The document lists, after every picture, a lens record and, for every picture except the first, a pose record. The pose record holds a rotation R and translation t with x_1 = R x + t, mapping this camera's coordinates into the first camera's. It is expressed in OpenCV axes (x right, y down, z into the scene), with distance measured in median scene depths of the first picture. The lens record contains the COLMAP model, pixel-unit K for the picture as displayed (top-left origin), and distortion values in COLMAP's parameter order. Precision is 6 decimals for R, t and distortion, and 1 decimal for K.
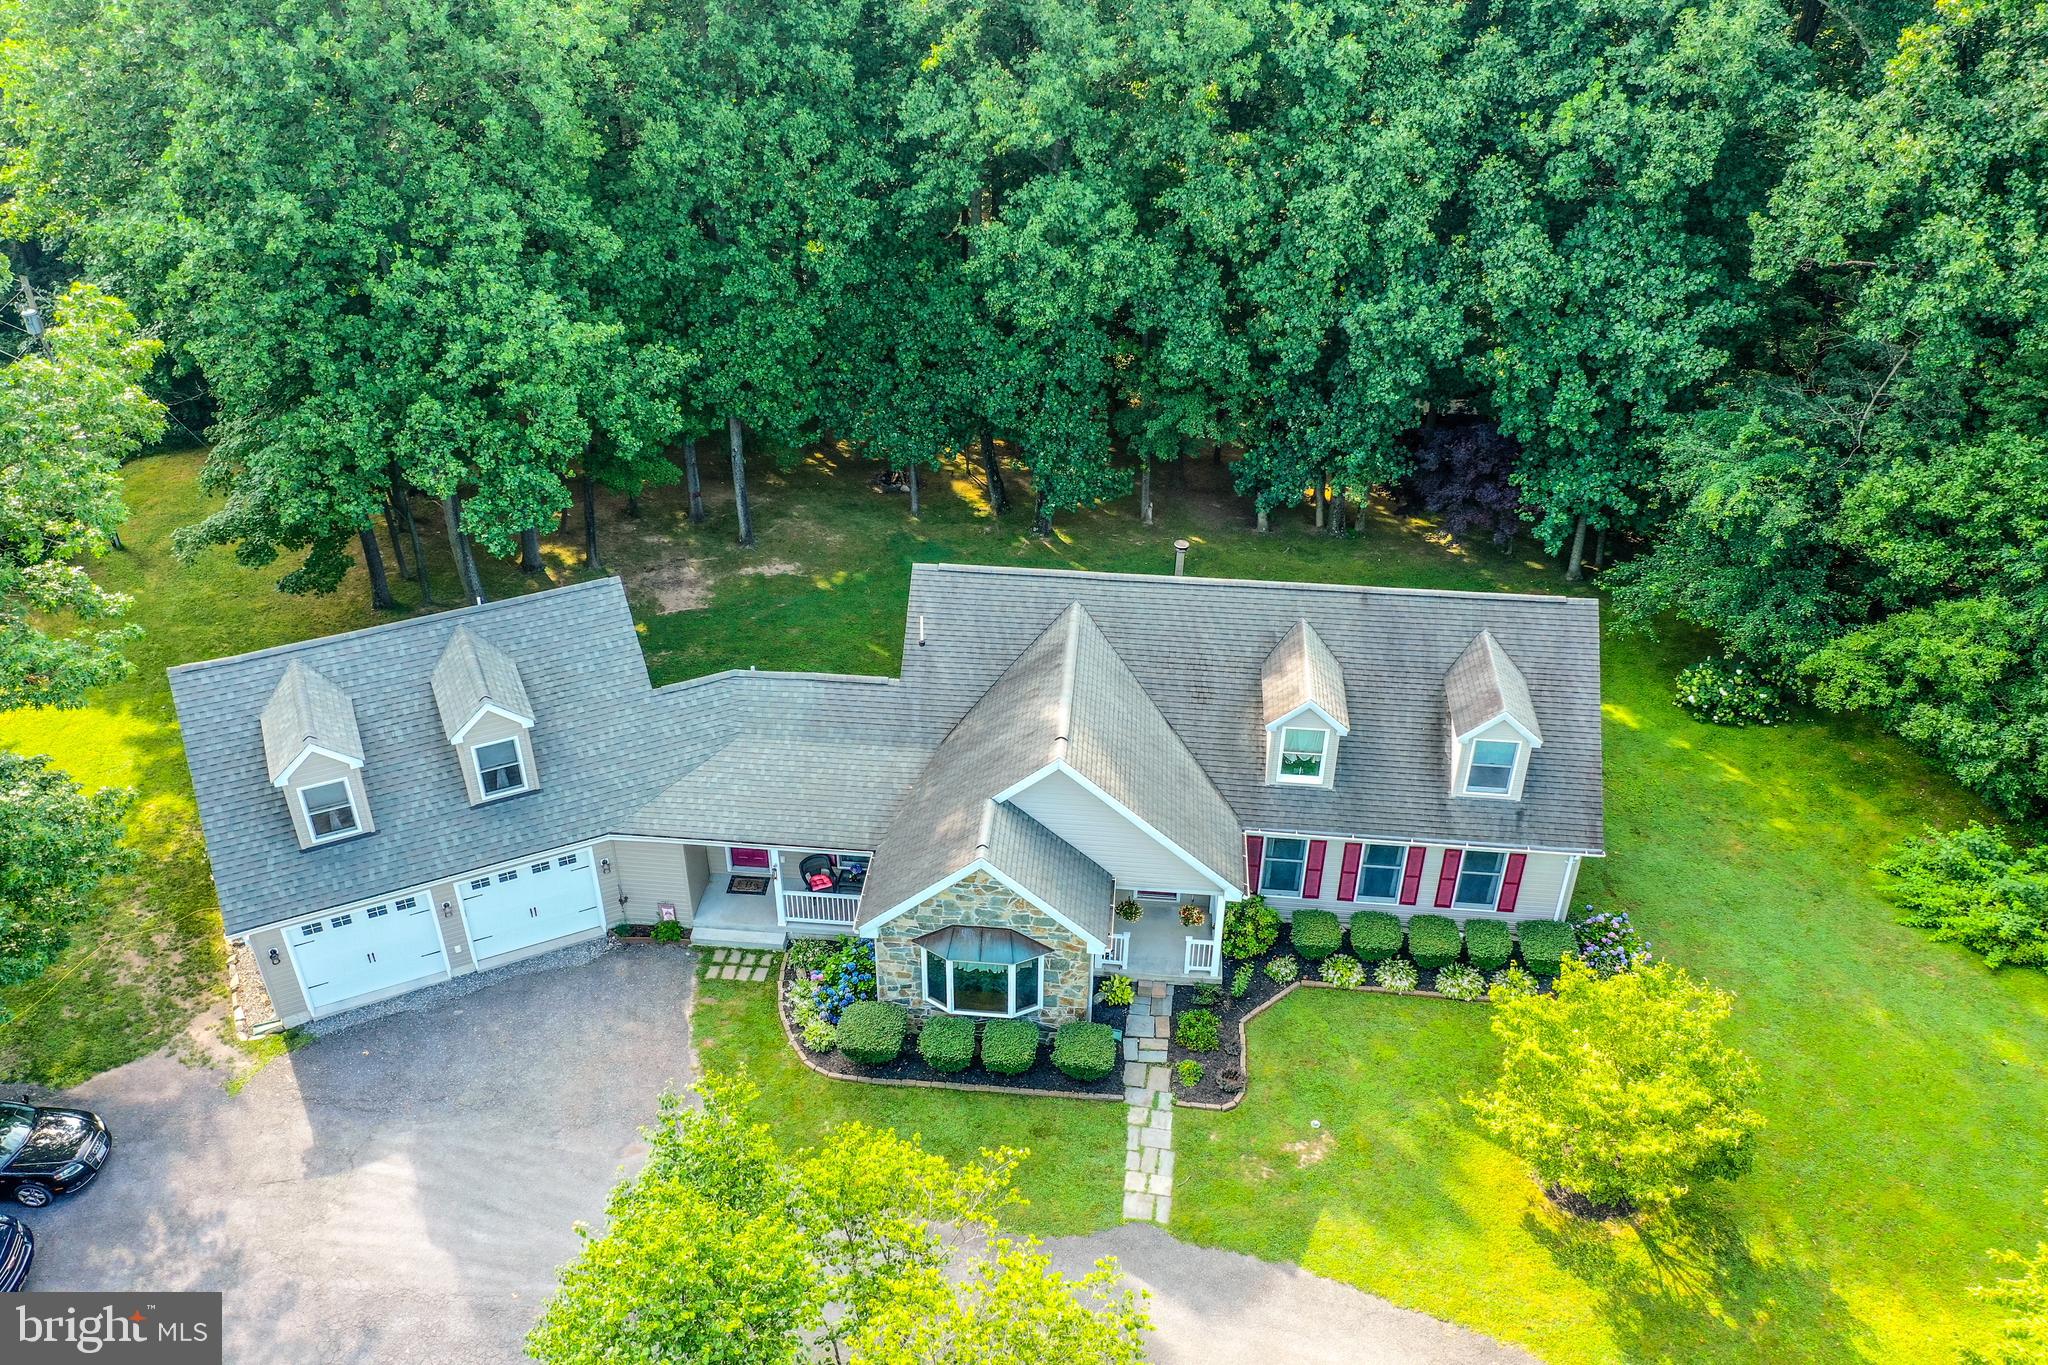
lens RADIAL K [[1621.1, 0, 1024.9], [0, 1621.1, 678.3], [0, 0, 1]] dist [0.015924, -0.000284]
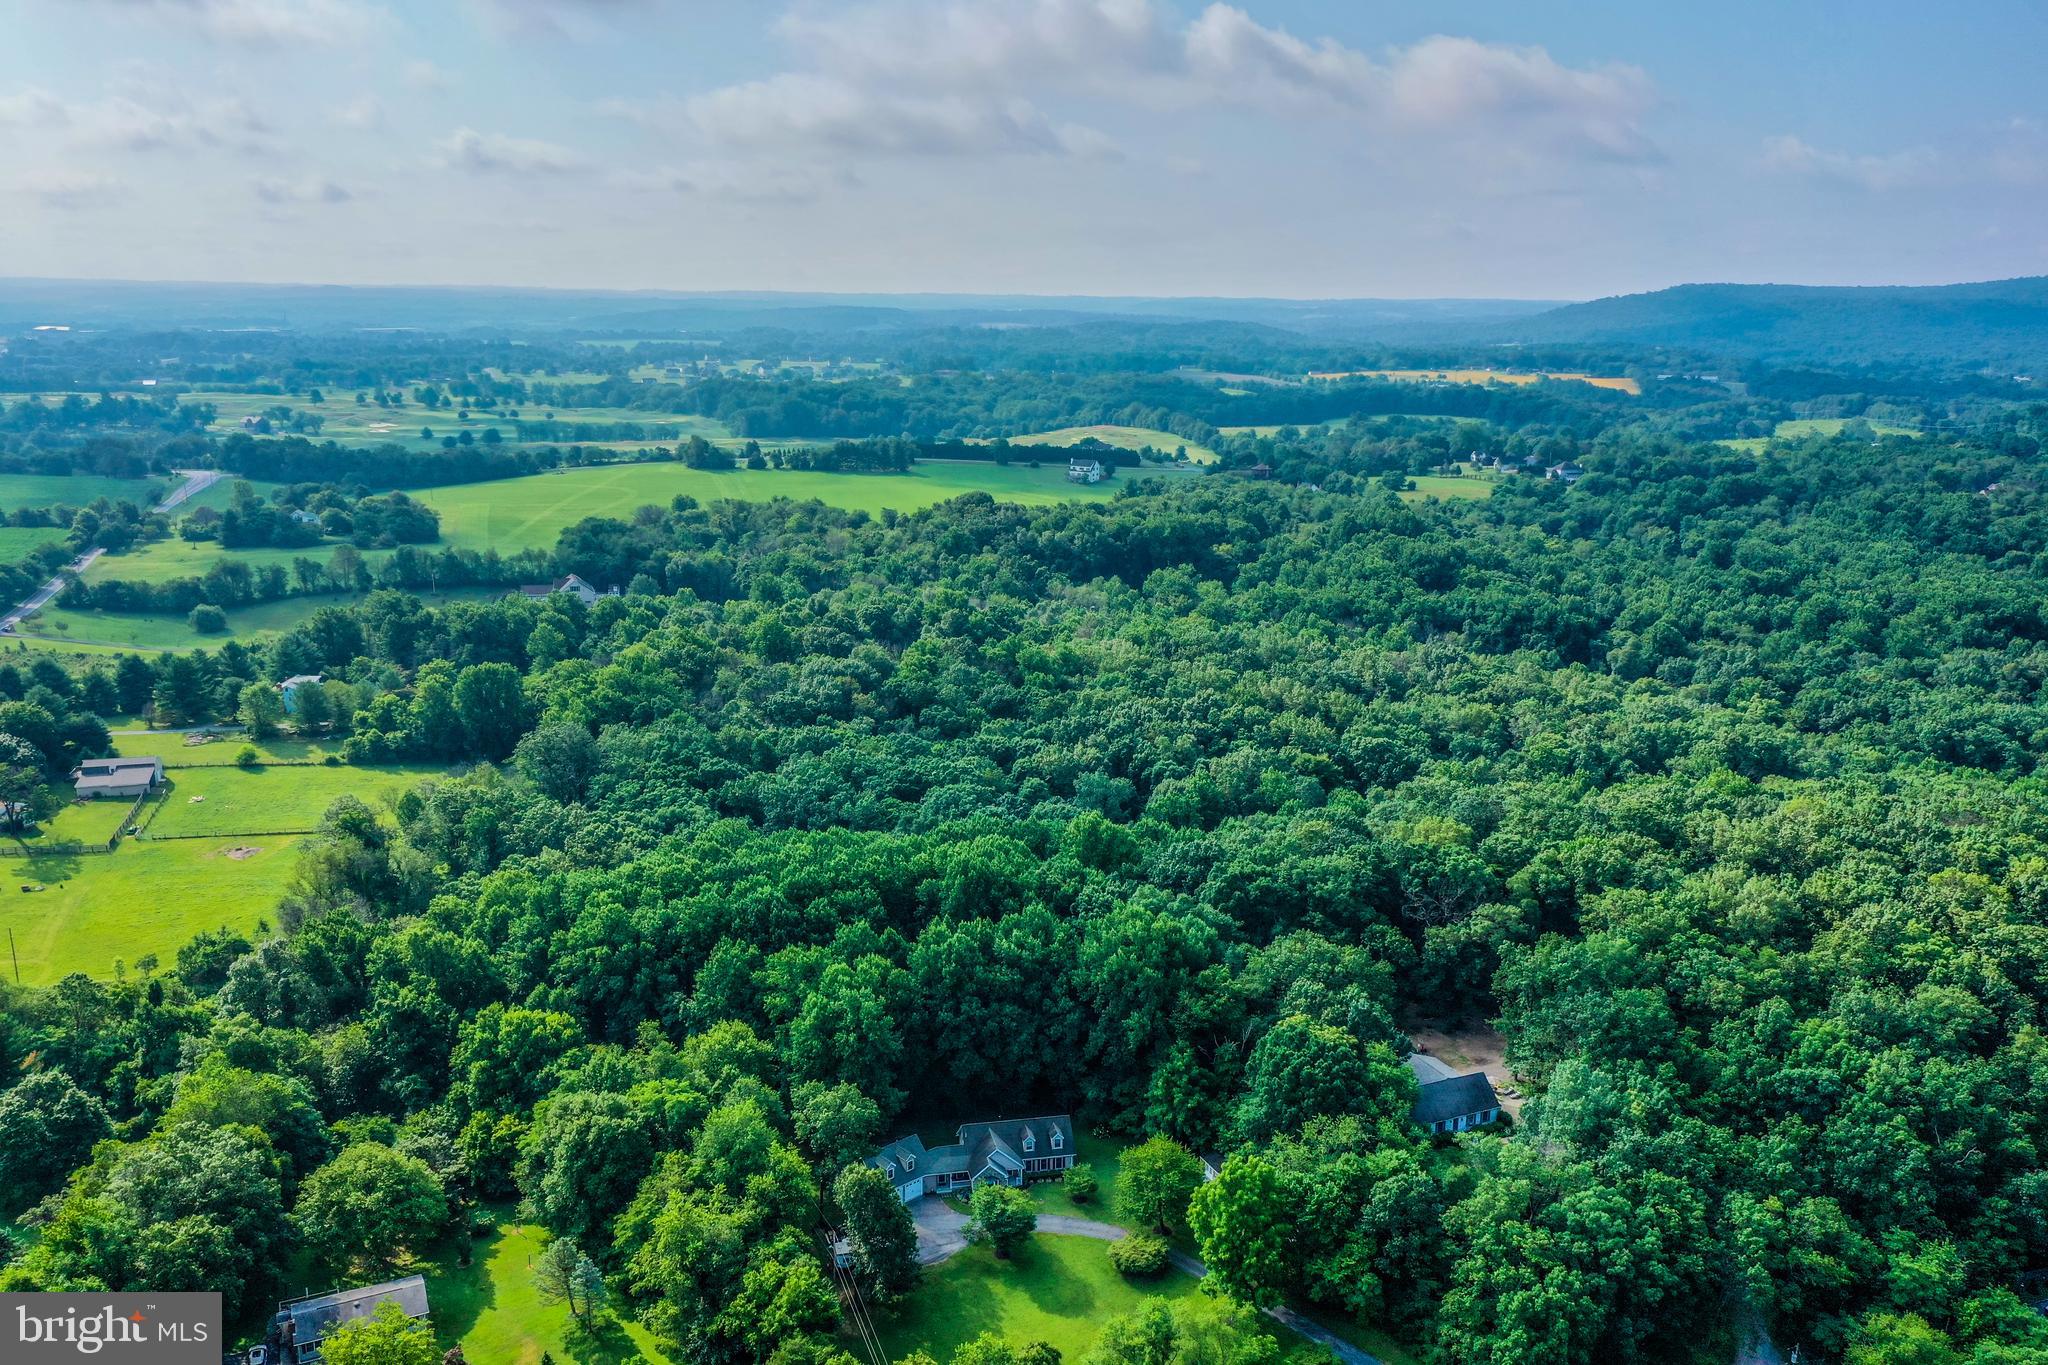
lens RADIAL K [[1617.0, 0, 1027.6], [0, 1617.0, 683.8], [0, 0, 1]] dist [0.012416, -0.000148]
pose [[0.958309, -0.066657, 0.277851, -1.460411], [0.160677, 0.929811, -0.331111, 0.456173], [-0.236278, 0.361950, 0.901756, -5.319390]]
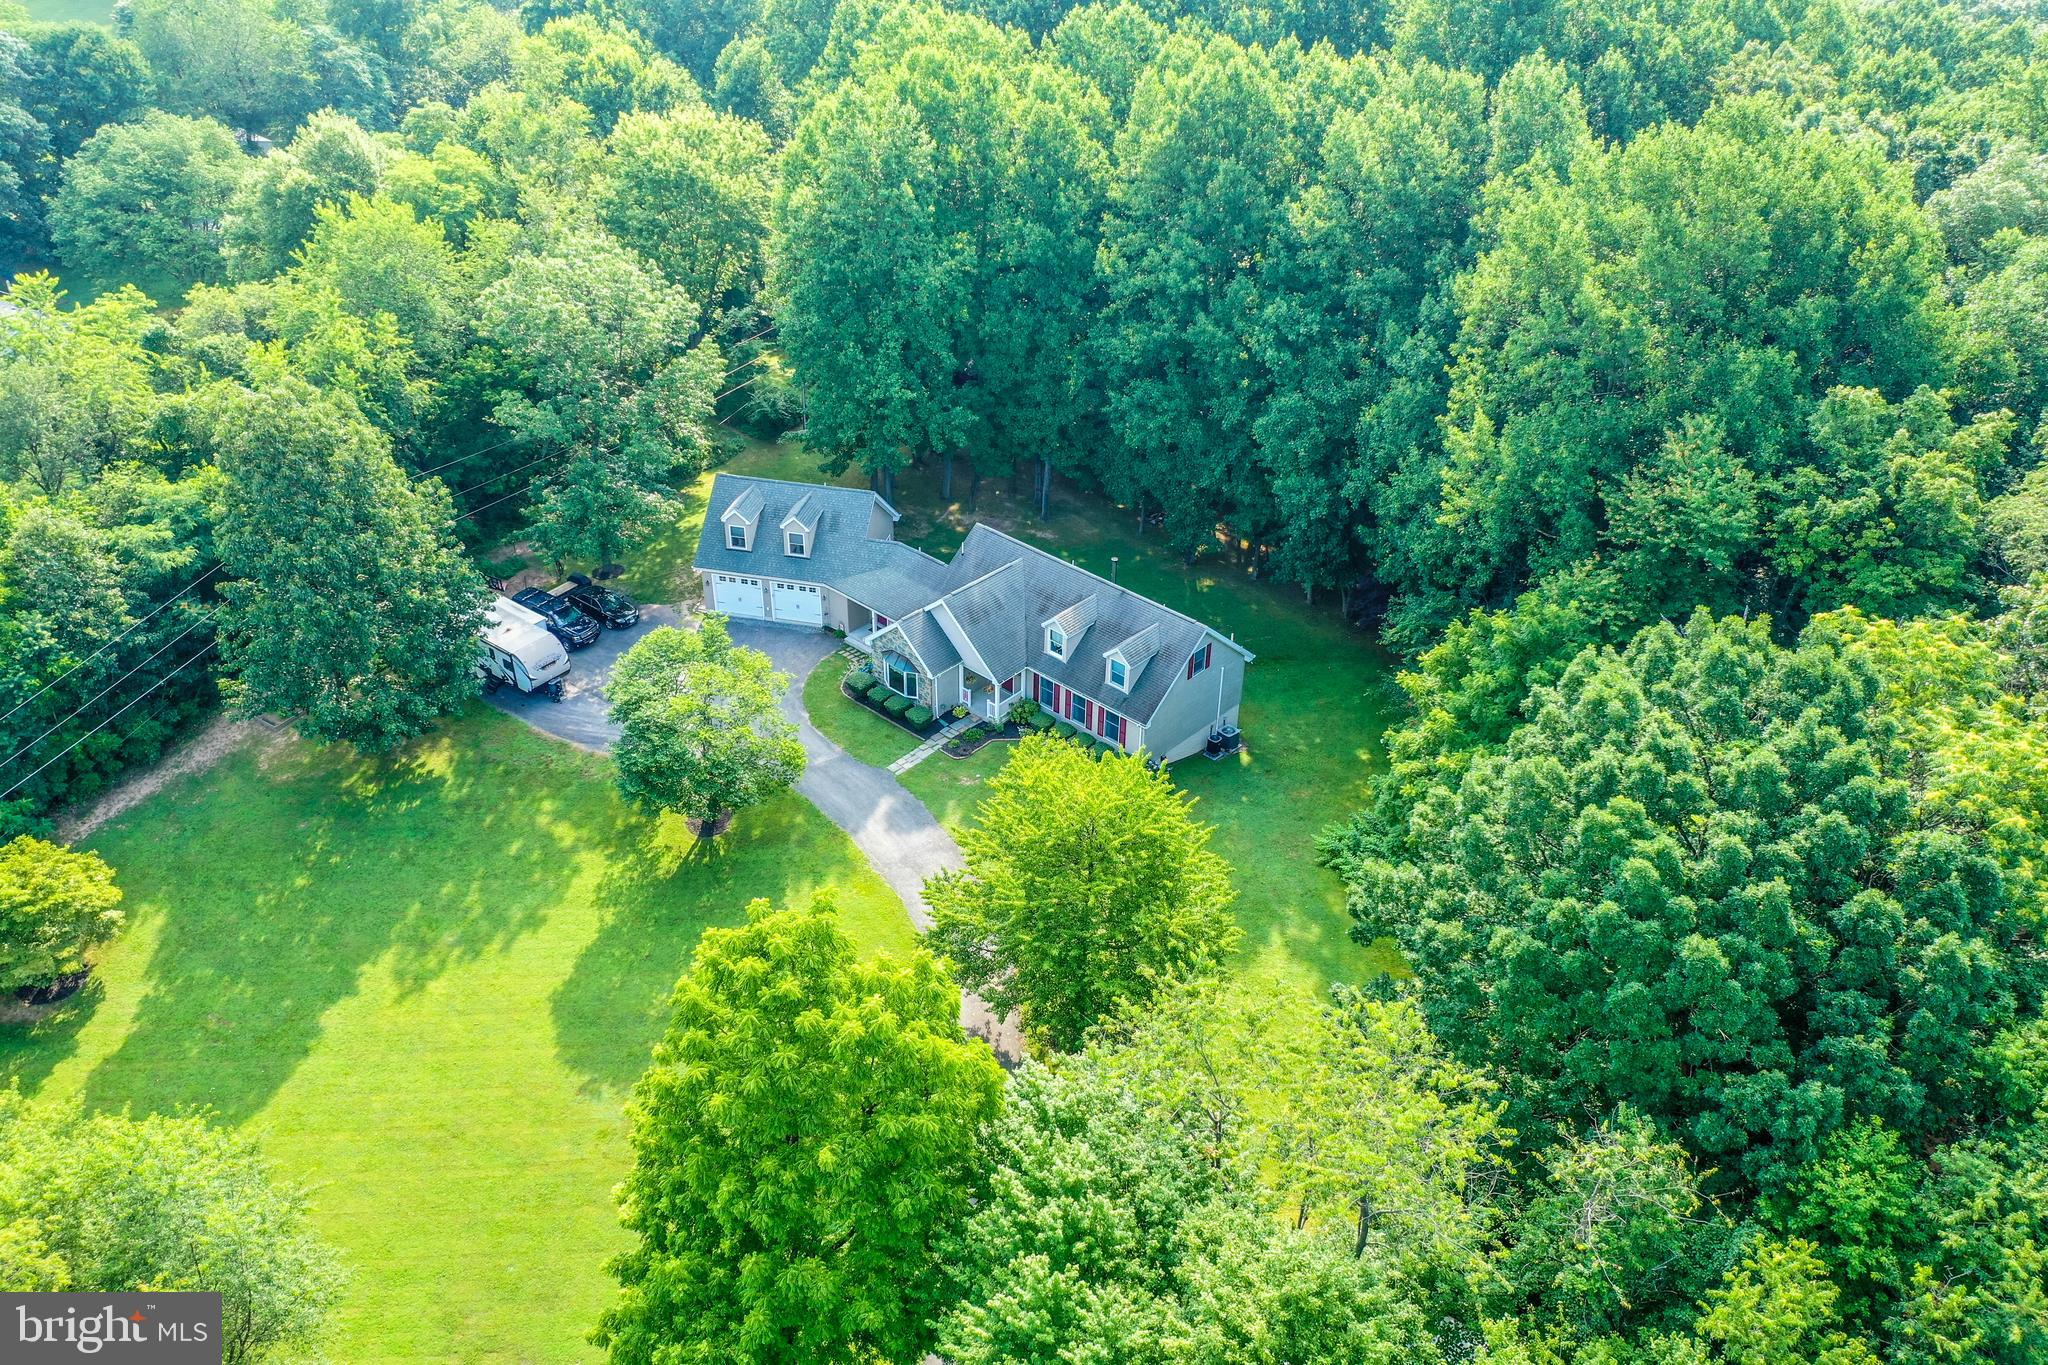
lens RADIAL K [[1621.1, 0, 1024.9], [0, 1621.1, 678.3], [0, 0, 1]] dist [0.015924, -0.000284]
pose [[0.793790, 0.335030, -0.507595, 1.288780], [-0.349948, 0.934199, 0.069347, -0.049673], [0.497427, 0.122585, 0.858801, -0.968485]]
